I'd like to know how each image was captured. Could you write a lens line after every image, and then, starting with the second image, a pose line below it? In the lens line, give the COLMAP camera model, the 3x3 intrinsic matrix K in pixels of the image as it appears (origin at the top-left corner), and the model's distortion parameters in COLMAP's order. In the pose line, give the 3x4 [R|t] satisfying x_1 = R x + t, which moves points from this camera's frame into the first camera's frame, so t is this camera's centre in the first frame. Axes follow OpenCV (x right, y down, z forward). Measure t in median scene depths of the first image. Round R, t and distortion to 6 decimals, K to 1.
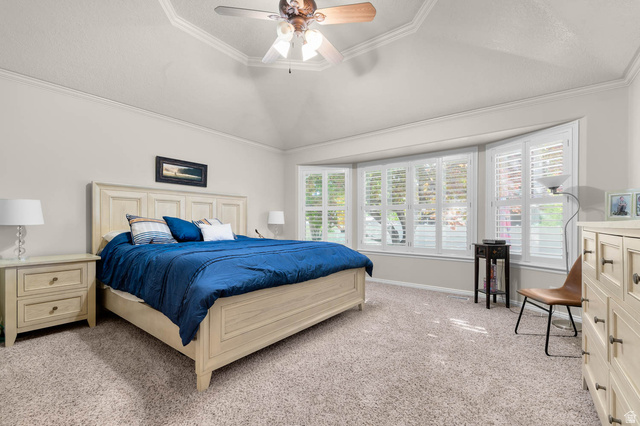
lens RADIAL K [[279.7, 0, 328.8], [0, 279.7, 219.3], [0, 0, 1]] dist [-0.004303, -0.000111]
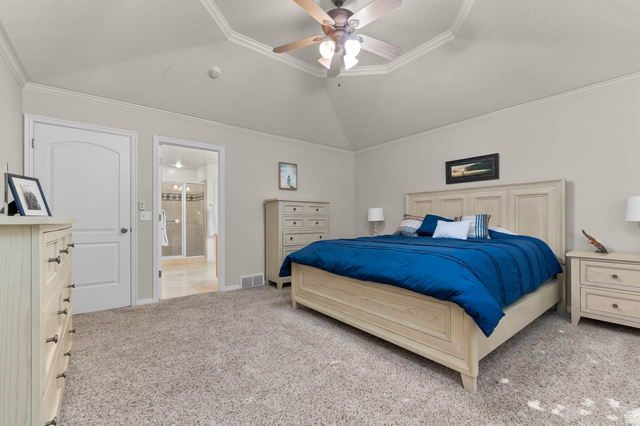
lens RADIAL K [[279.7, 0, 330.7], [0, 279.7, 220.6], [0, 0, 1]] dist [-0.004303, -0.000111]
pose [[-0.253755, 0.006553, -0.967246, 0.604233], [0.013800, 0.999900, 0.003154, 0.007138], [0.967170, -0.012547, -0.253820, 0.790146]]
